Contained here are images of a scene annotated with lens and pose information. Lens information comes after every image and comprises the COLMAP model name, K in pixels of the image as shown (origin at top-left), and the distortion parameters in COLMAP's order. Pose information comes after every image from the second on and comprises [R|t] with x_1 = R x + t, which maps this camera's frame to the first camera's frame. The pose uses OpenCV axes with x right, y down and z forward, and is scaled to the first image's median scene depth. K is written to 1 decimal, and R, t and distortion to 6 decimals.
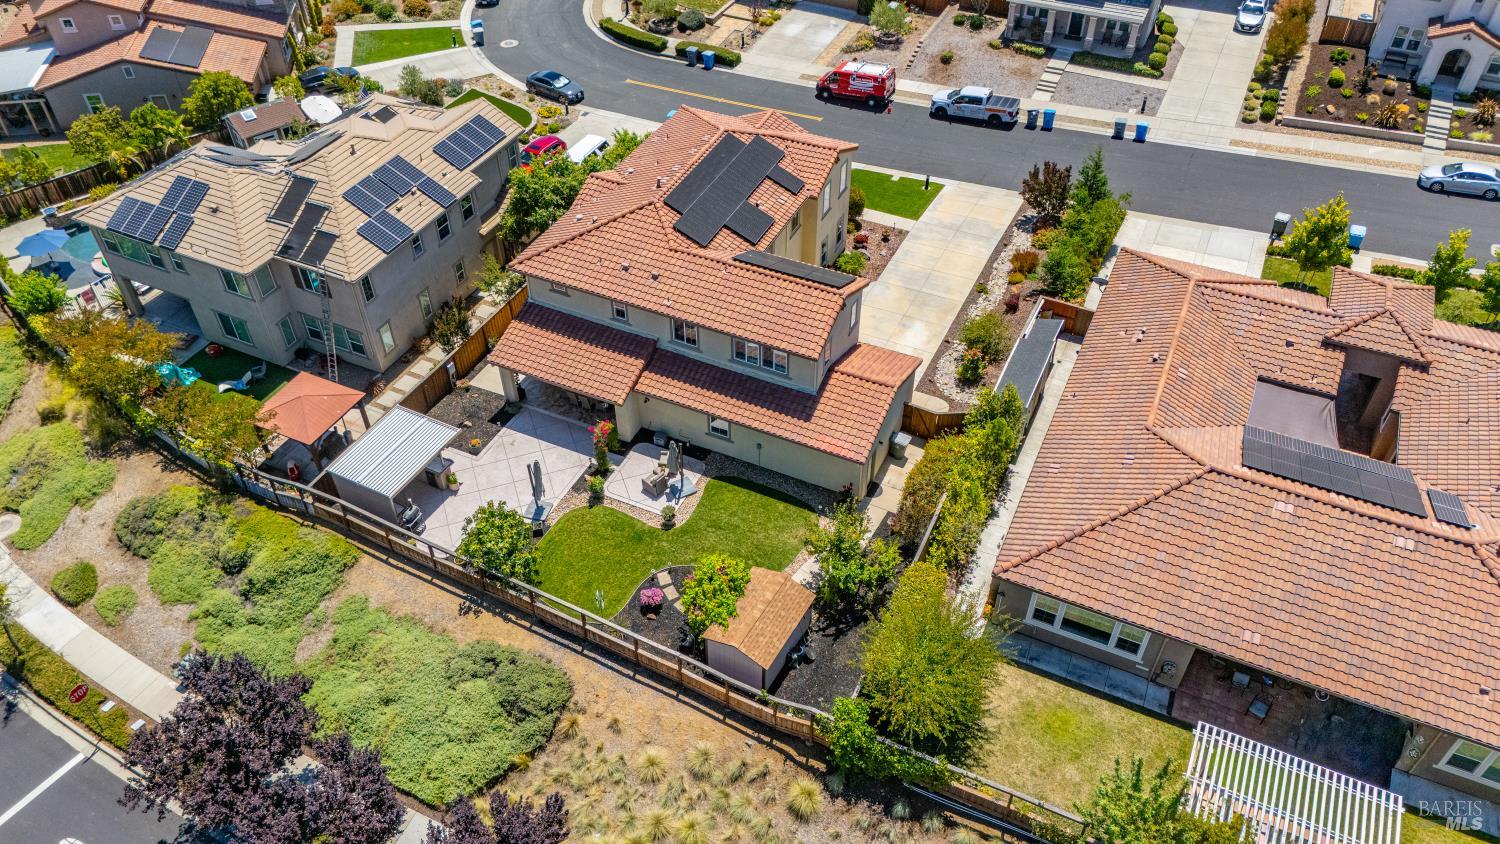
lens RADIAL K [[1105.5, 0, 754.6], [0, 1105.5, 417.7], [0, 0, 1]] dist [0.083775, -0.088261]
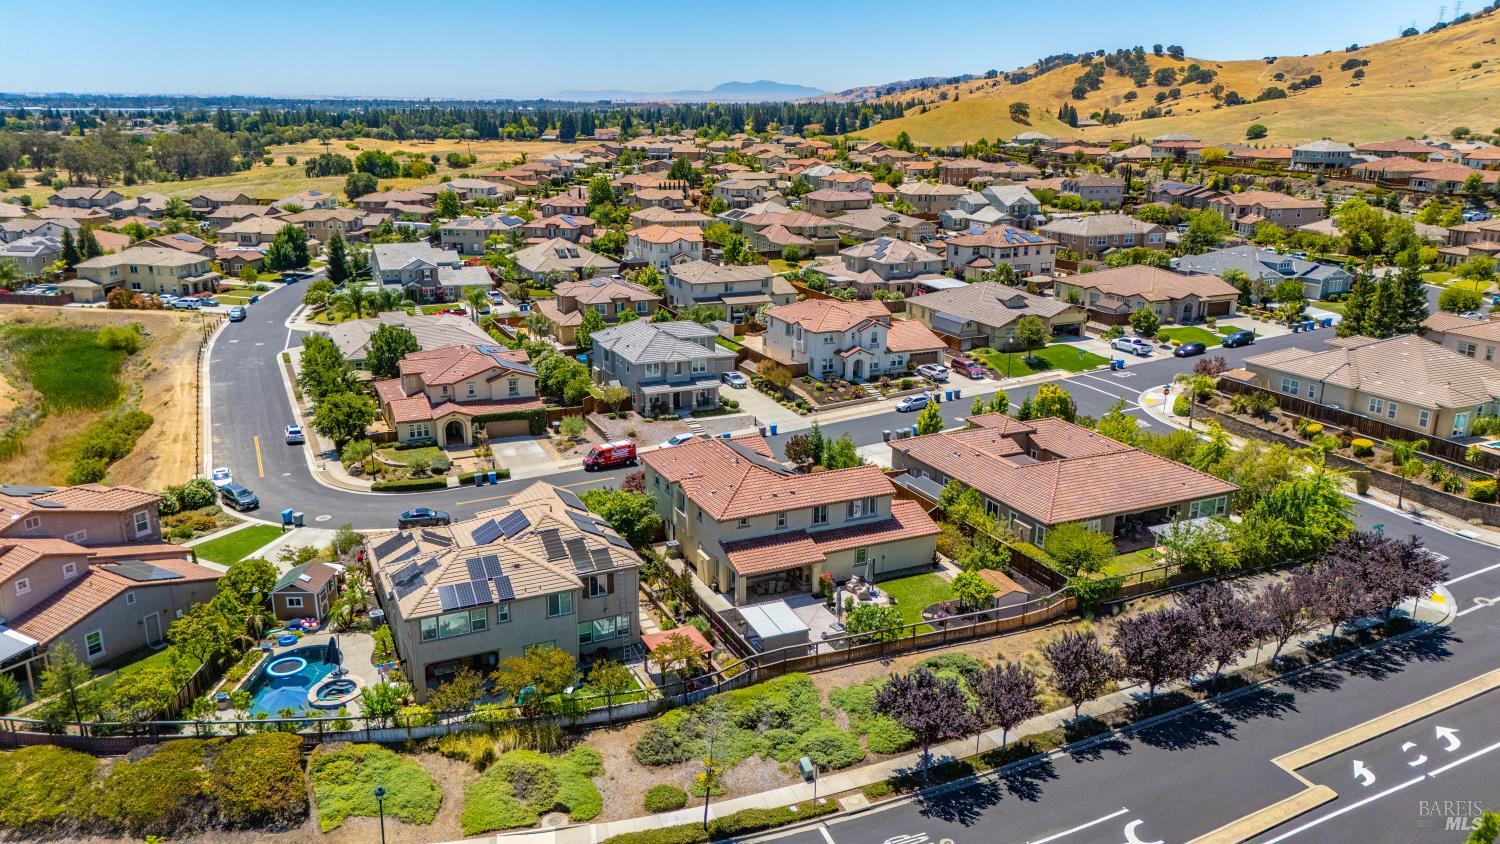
lens RADIAL K [[1100.9, 0, 750.0], [0, 1100.9, 422.0], [0, 0, 1]] dist [0.085033, -0.090725]
pose [[0.635378, -0.209577, 0.743217, -1.362015], [0.515984, 0.831284, -0.206706, 0.098055], [-0.574504, 0.514825, 0.636318, -0.102312]]
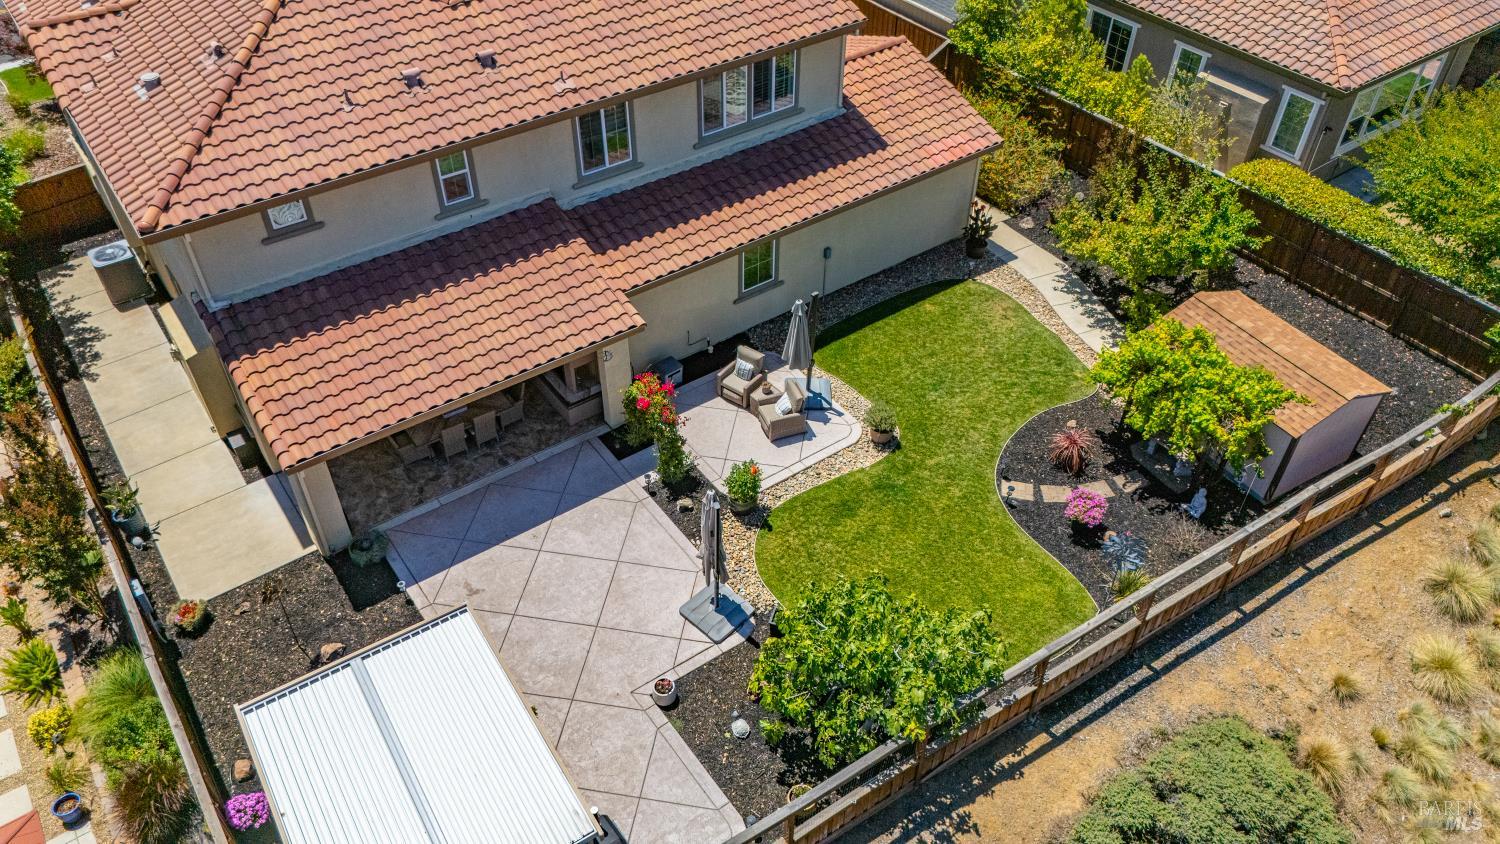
lens RADIAL K [[1100.9, 0, 750.0], [0, 1100.9, 422.0], [0, 0, 1]] dist [0.085033, -0.090725]
pose [[0.484642, -0.586421, 0.649025, -0.403918], [0.586720, 0.768250, 0.256028, -0.069280], [-0.648754, 0.256714, 0.716391, 0.647411]]
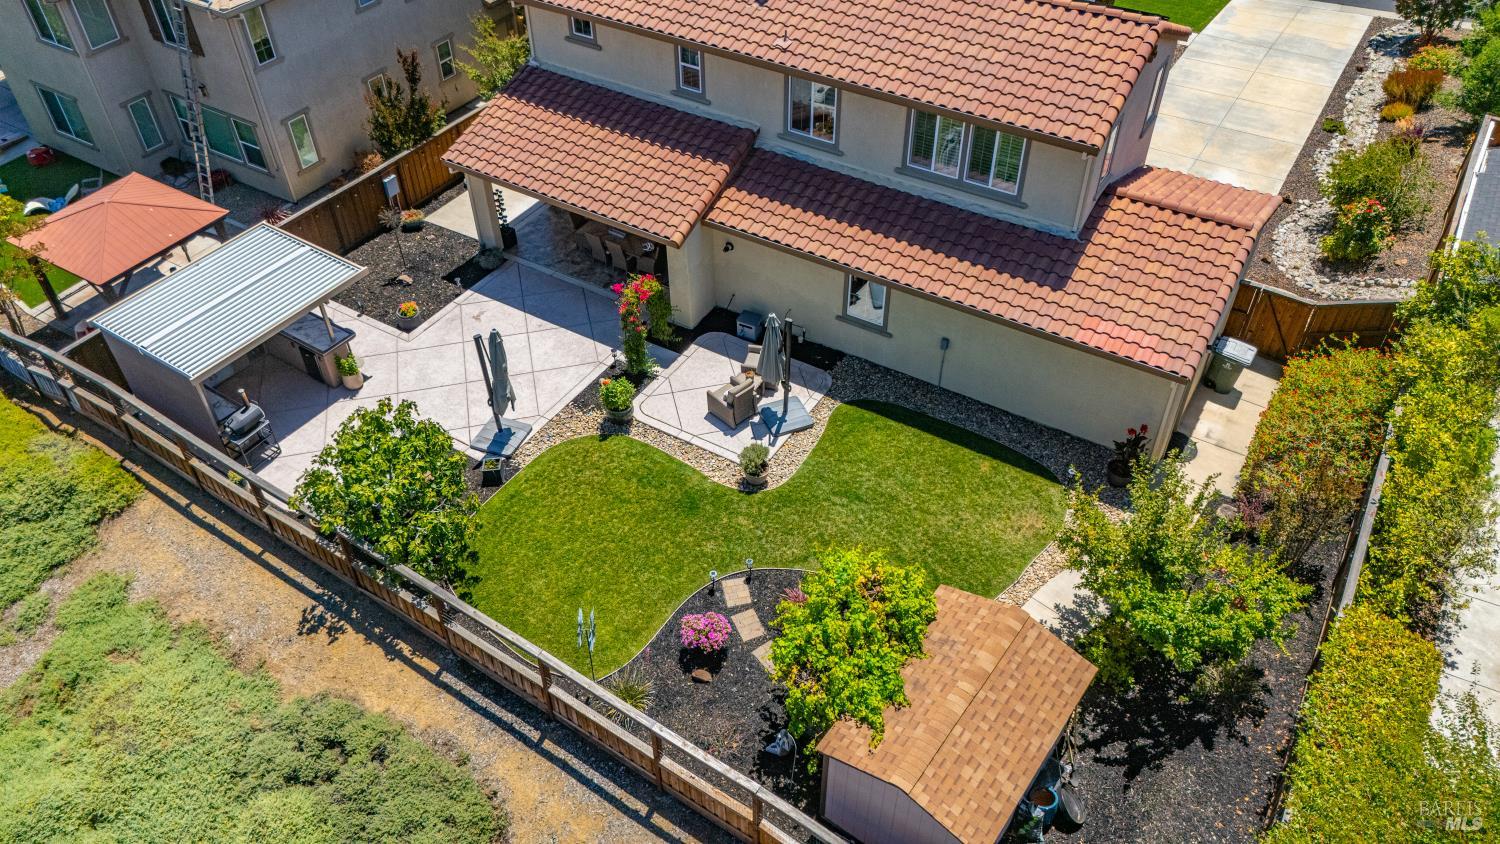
lens RADIAL K [[1100.9, 0, 750.0], [0, 1100.9, 422.0], [0, 0, 1]] dist [0.085033, -0.090725]
pose [[0.993602, 0.071287, -0.087596, -0.036328], [-0.071356, 0.997448, 0.002350, 0.065035], [0.087540, 0.003916, 0.996153, 0.485203]]
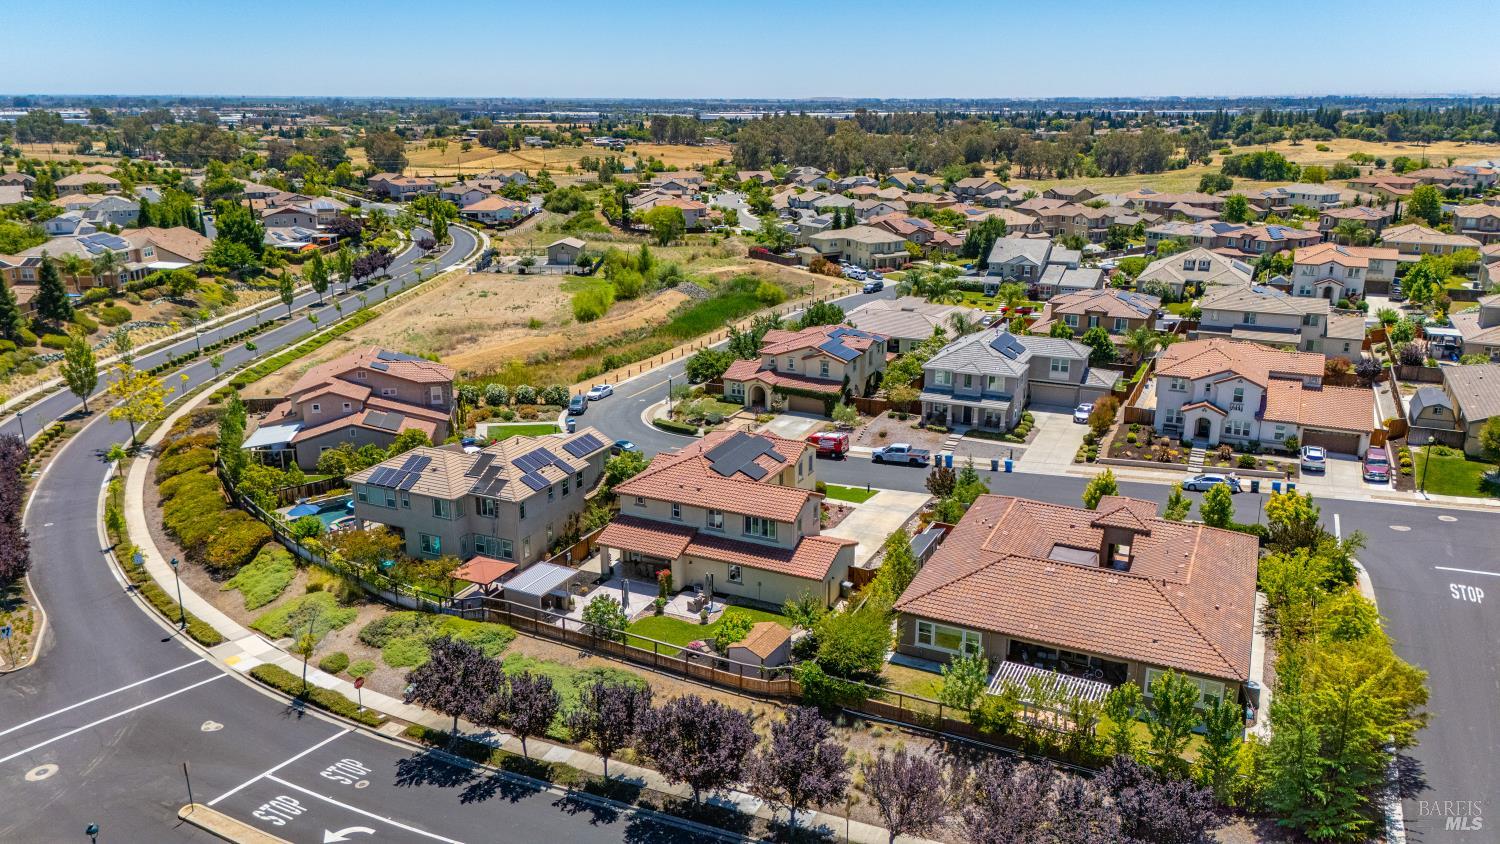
lens RADIAL K [[1100.9, 0, 750.0], [0, 1100.9, 422.0], [0, 0, 1]] dist [0.085033, -0.090725]
pose [[0.999987, 0.003158, -0.003937, -0.004050], [-0.004570, 0.897509, -0.440973, 0.520345], [0.002141, 0.440985, 0.897512, -0.560942]]
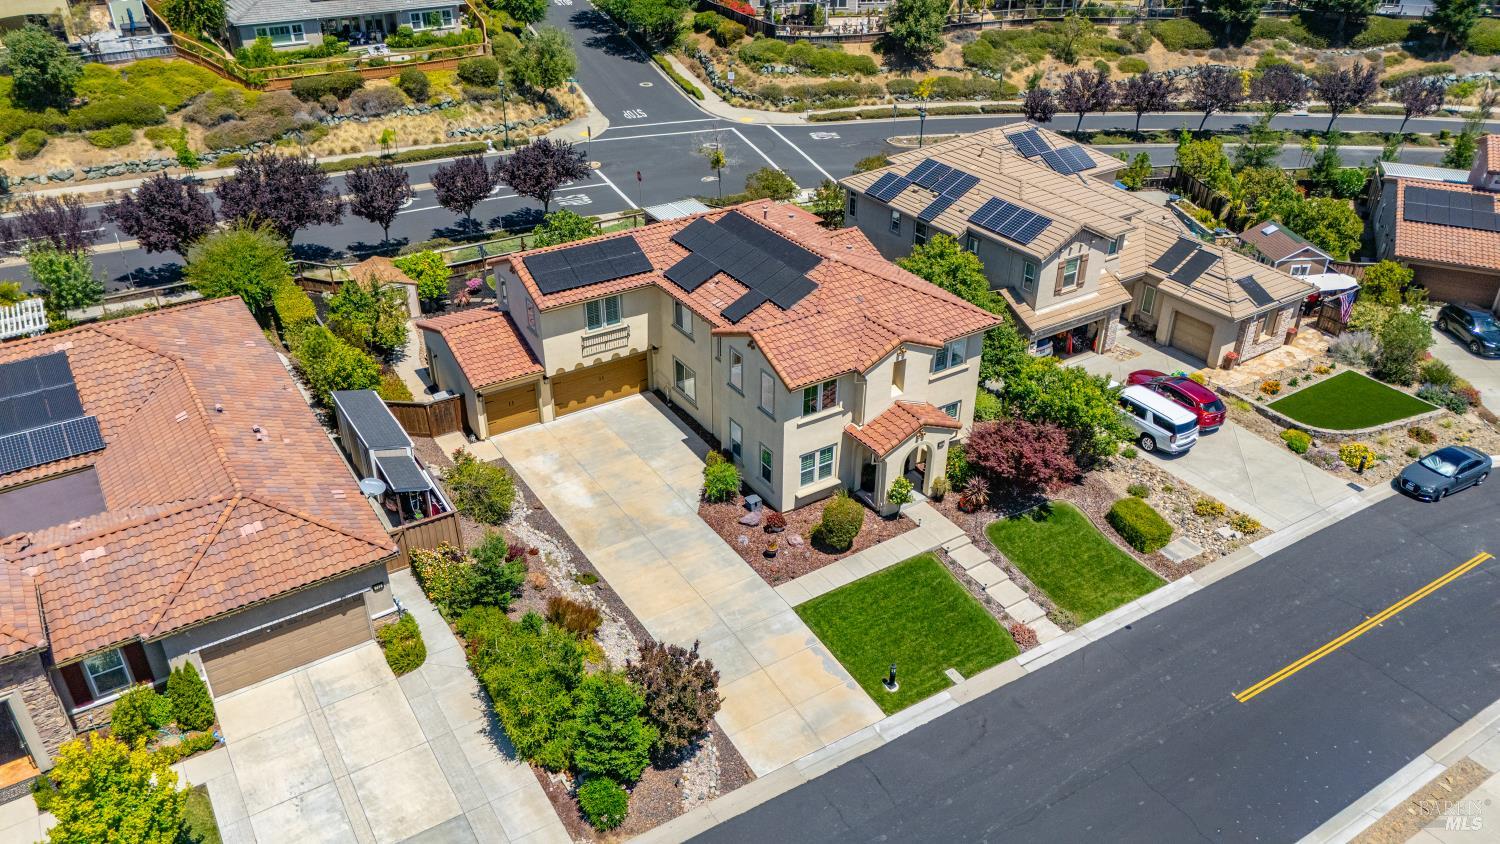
lens RADIAL K [[1100.9, 0, 750.0], [0, 1100.9, 422.0], [0, 0, 1]] dist [0.085033, -0.090725]
pose [[-0.528805, 0.434061, -0.729353, 0.725128], [-0.573991, 0.450127, 0.684047, -0.812911], [0.625219, 0.780370, 0.011117, 1.177937]]
